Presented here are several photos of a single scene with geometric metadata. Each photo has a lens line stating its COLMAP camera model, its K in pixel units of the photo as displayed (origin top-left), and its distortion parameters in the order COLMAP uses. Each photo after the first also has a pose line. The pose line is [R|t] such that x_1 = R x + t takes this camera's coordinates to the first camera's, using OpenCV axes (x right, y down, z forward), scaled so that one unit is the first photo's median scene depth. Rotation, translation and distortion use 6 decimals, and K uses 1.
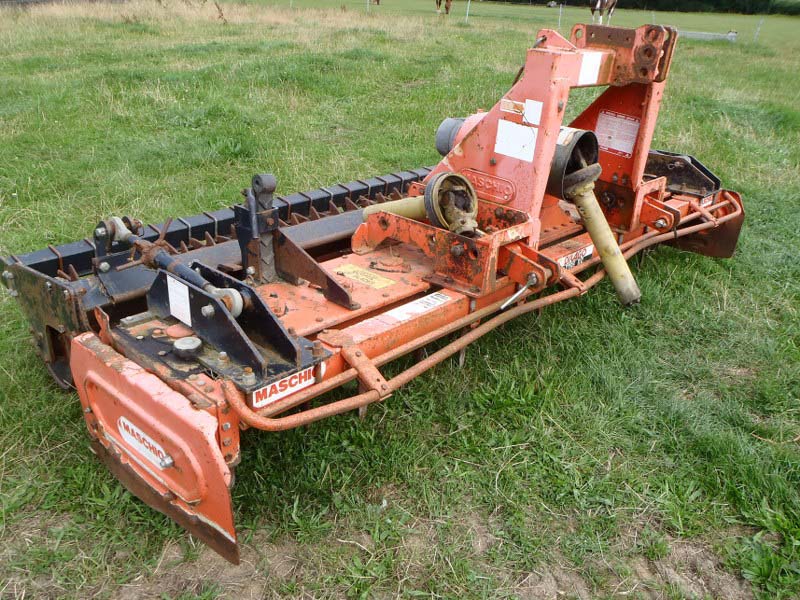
lens RADIAL K [[652.0, 0, 398.7], [0, 652.0, 301.4], [0, 0, 1]] dist [-0.014678, -0.009154]
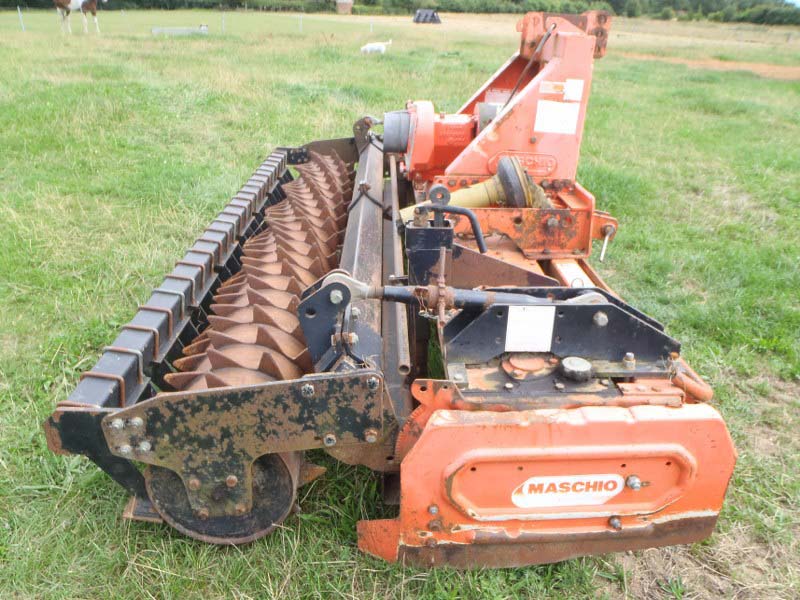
lens RADIAL K [[652.0, 0, 399.6], [0, 652.0, 298.6], [0, 0, 1]] dist [-0.014678, -0.009154]
pose [[0.712159, -0.295564, 0.636766, -0.813545], [0.296306, 0.948849, 0.109034, -0.151165], [-0.636422, 0.111027, 0.763309, 0.346583]]
